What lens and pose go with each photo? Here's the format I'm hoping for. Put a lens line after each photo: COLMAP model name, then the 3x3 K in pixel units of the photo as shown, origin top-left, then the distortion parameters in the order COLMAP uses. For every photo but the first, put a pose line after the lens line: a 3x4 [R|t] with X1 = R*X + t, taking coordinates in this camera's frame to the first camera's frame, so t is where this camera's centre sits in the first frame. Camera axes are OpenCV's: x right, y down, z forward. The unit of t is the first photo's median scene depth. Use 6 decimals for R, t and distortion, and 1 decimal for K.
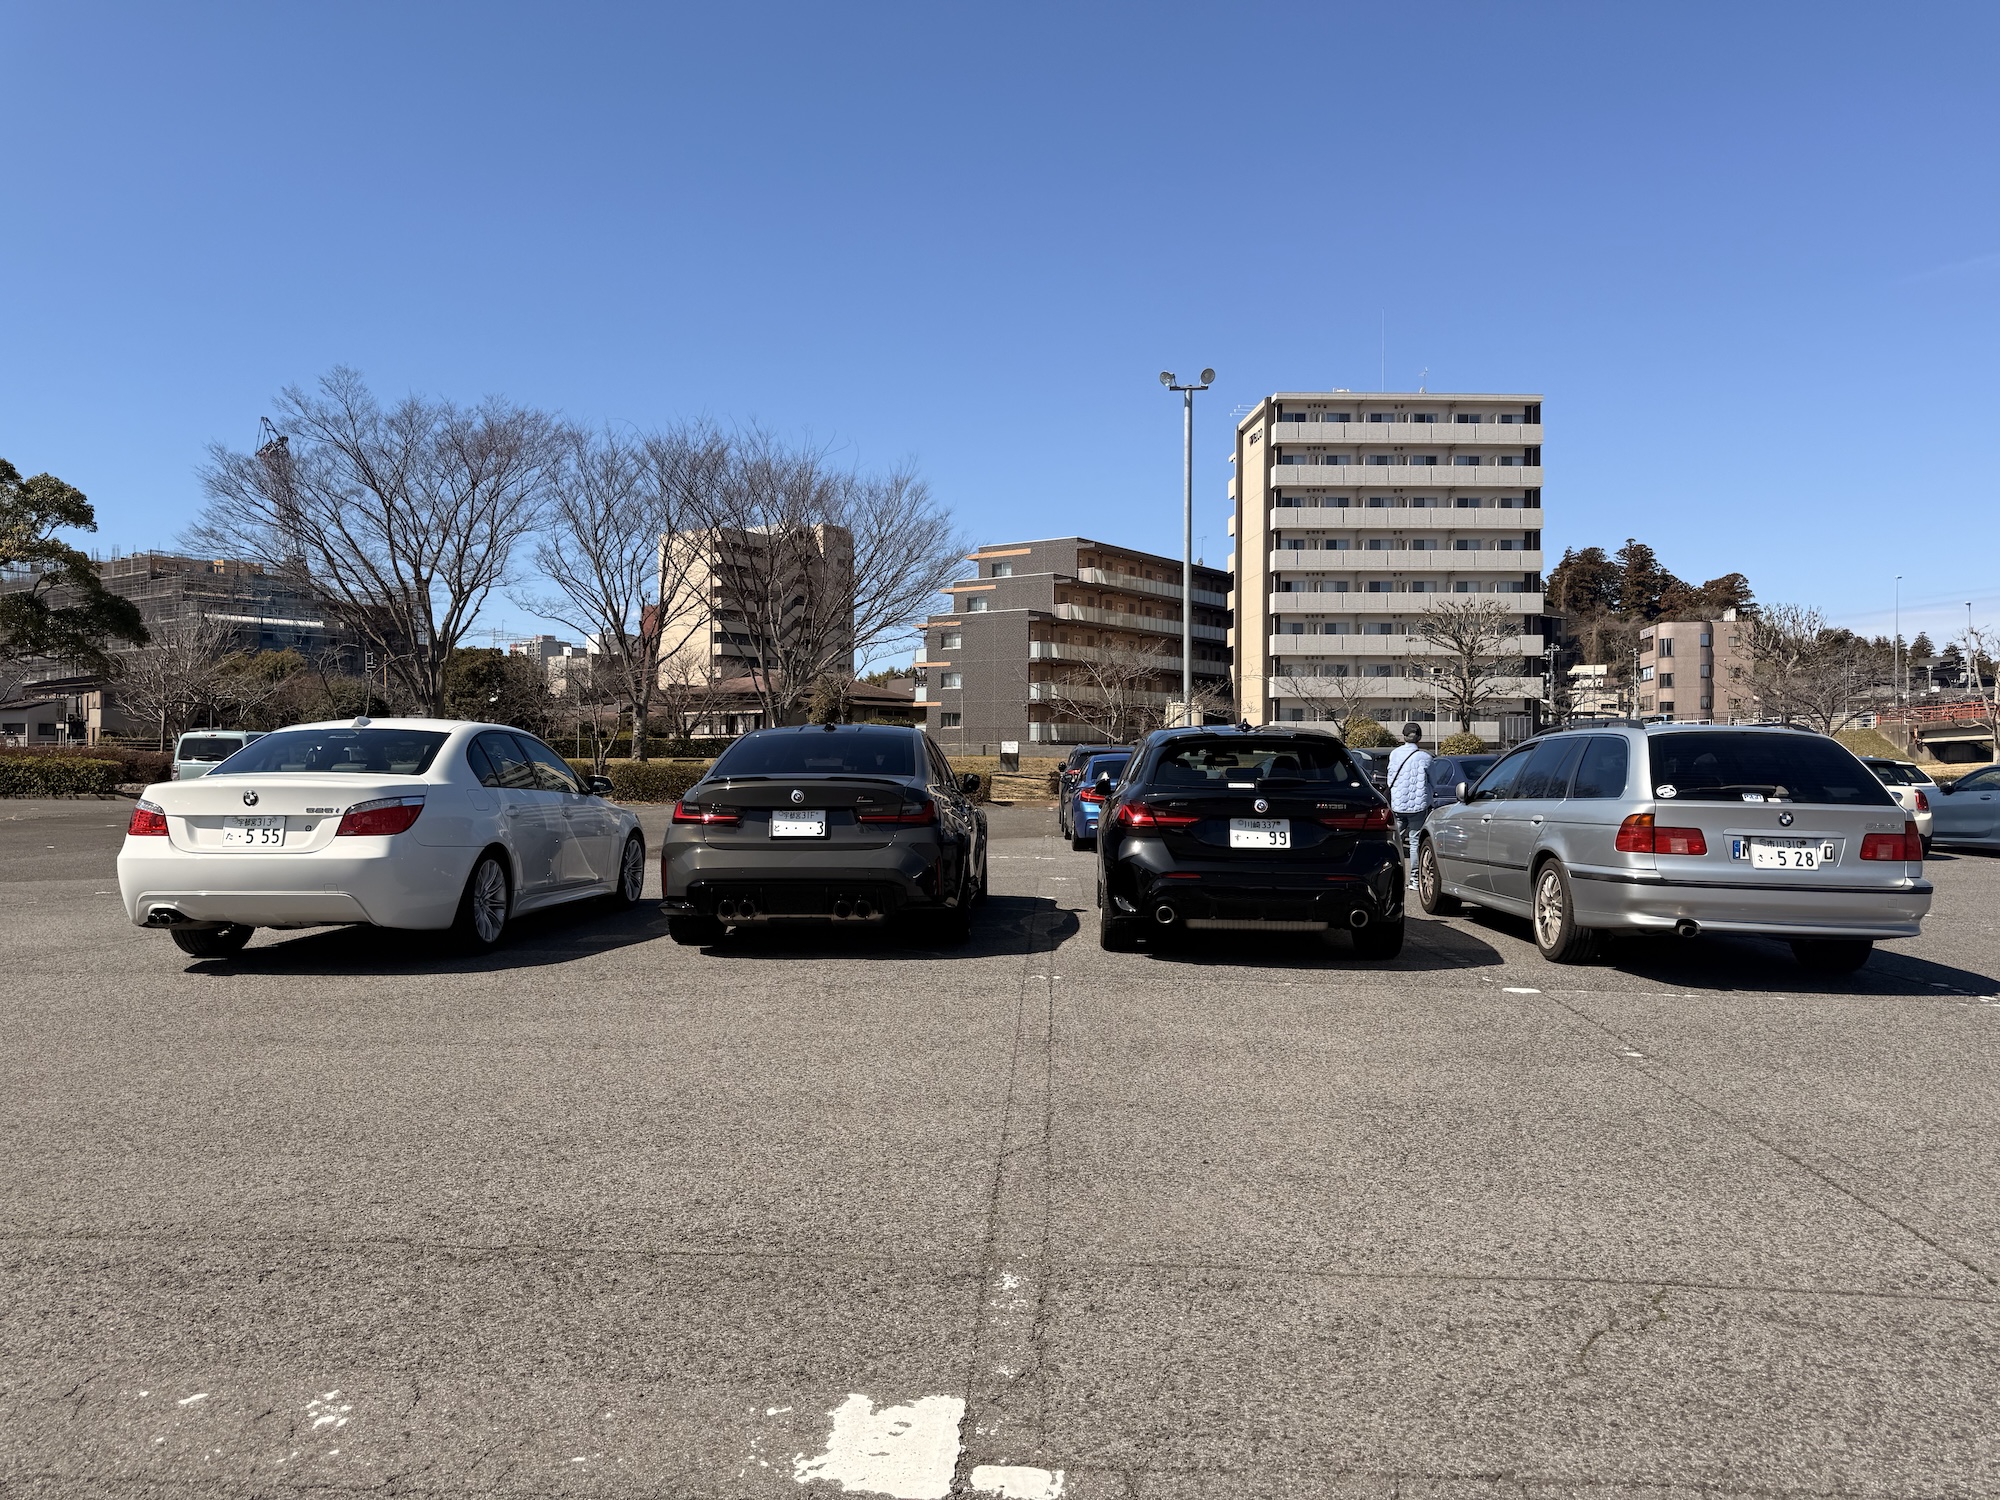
lens RADIAL K [[1422.0, 0, 981.9], [0, 1422.0, 746.9], [0, 0, 1]] dist [0.135227, -0.220753]
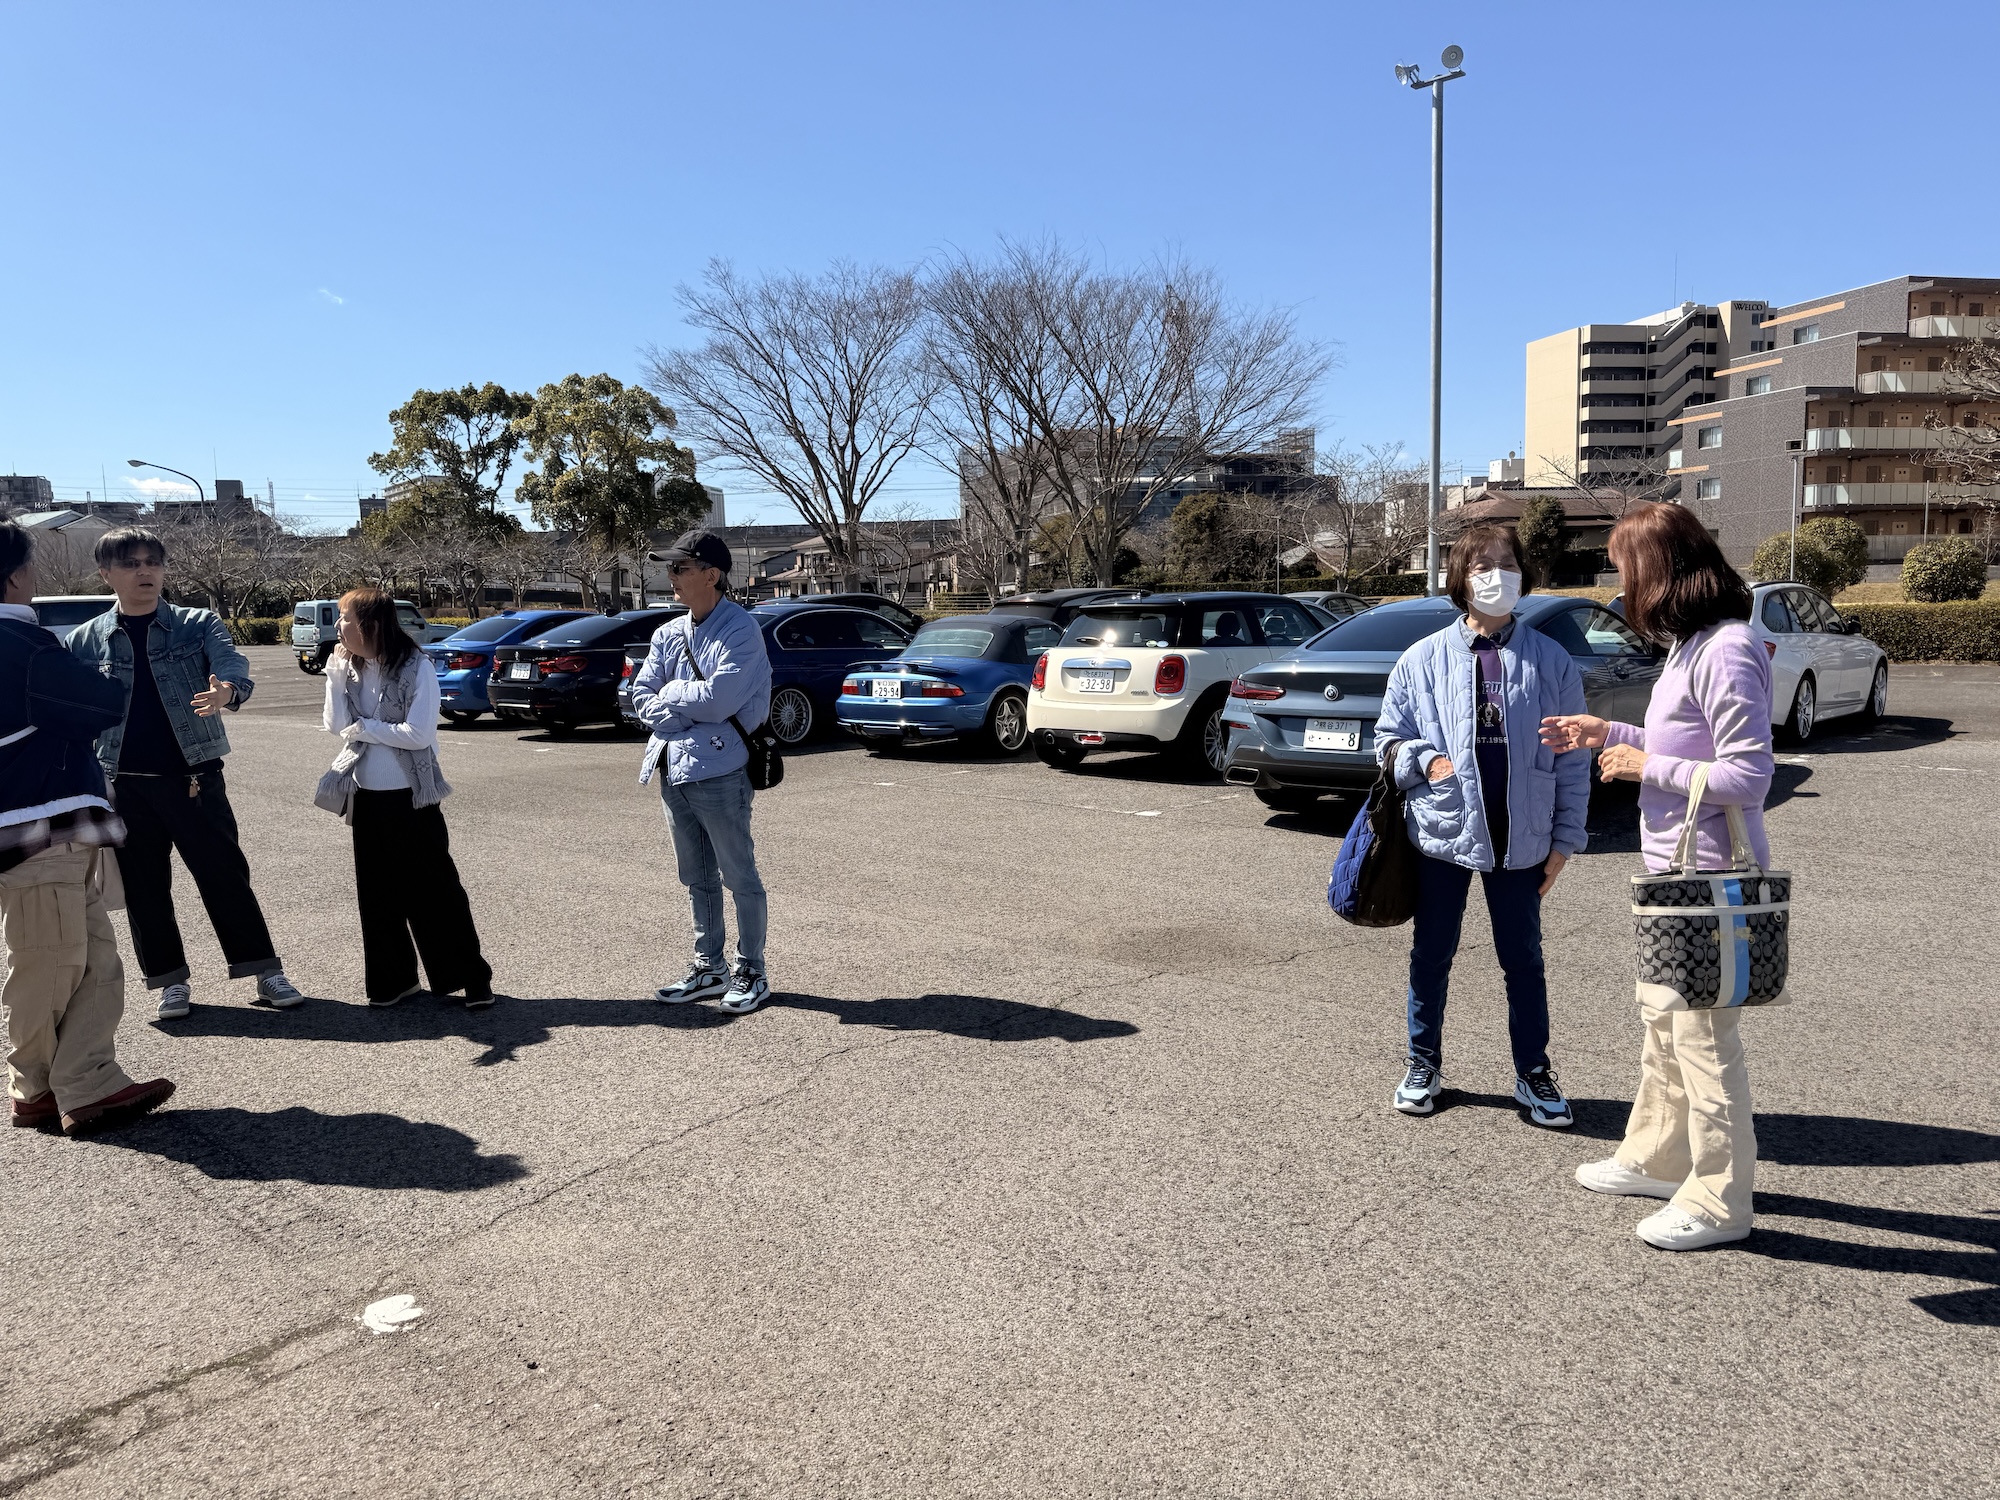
lens RADIAL K [[1417.3, 0, 988.6], [0, 1417.3, 757.5], [0, 0, 1]] dist [0.083721, -0.096989]
pose [[0.764736, 0.047187, -0.642613, 0.198241], [0.031531, 0.993379, 0.110468, 0.001121], [0.643571, -0.104741, 0.758185, 0.116471]]
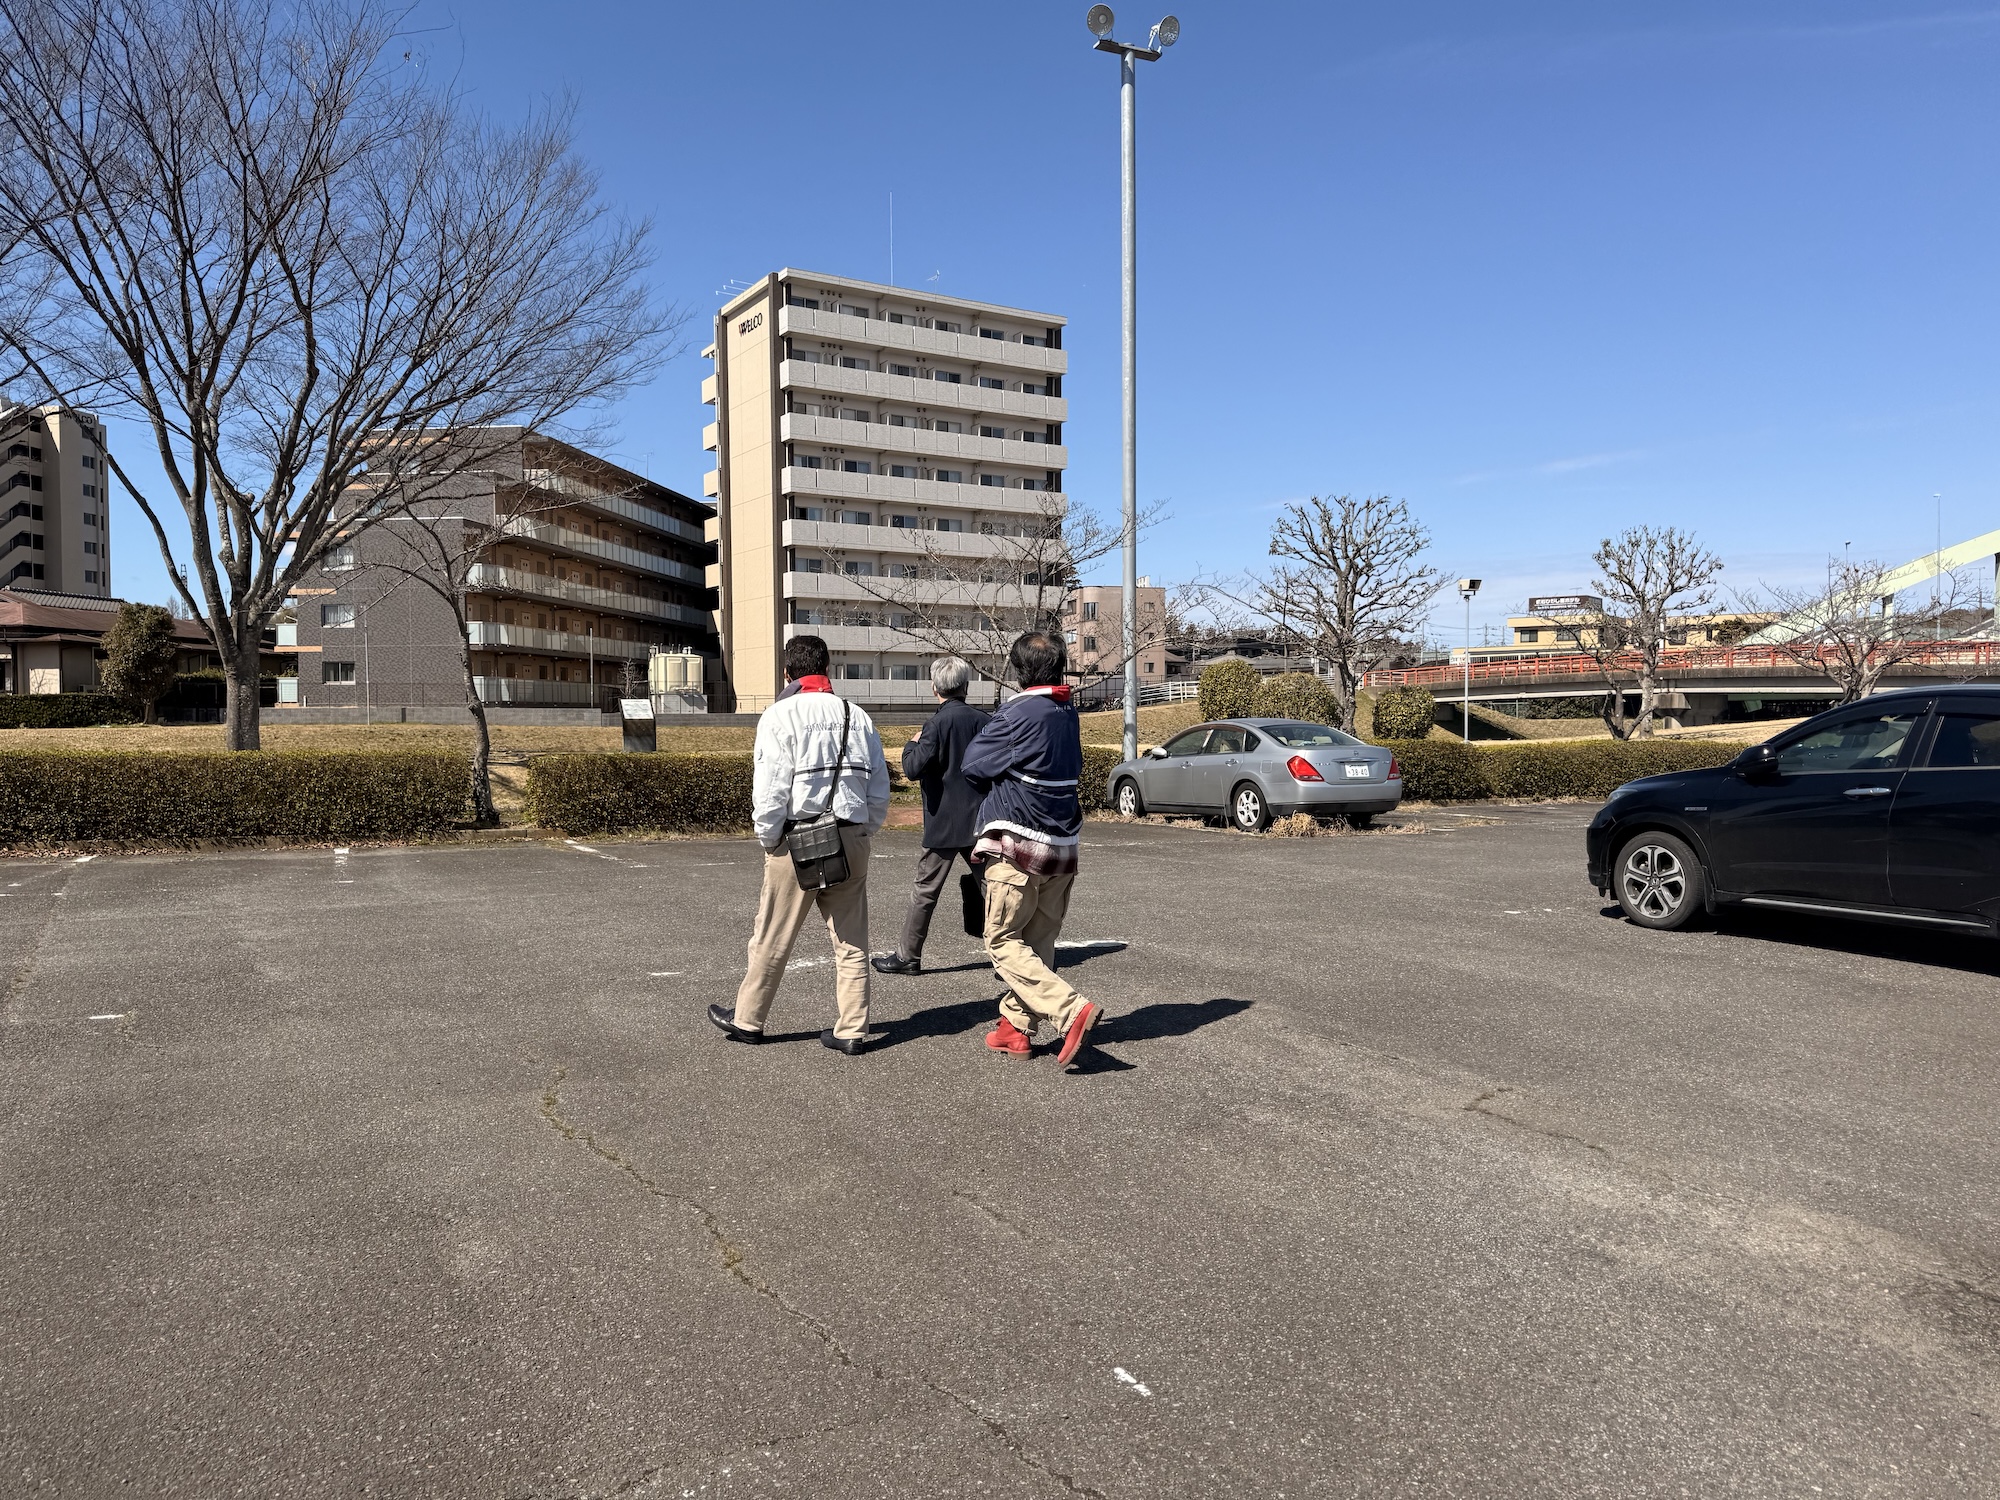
lens RADIAL K [[1403.4, 0, 1001.3], [0, 1403.4, 766.7], [0, 0, 1]] dist [0.129783, -0.186605]
pose [[0.878889, -0.022640, 0.476489, -0.074005], [0.004010, 0.999188, 0.040080, 0.000613], [-0.477010, -0.033315, 0.878266, 0.232798]]
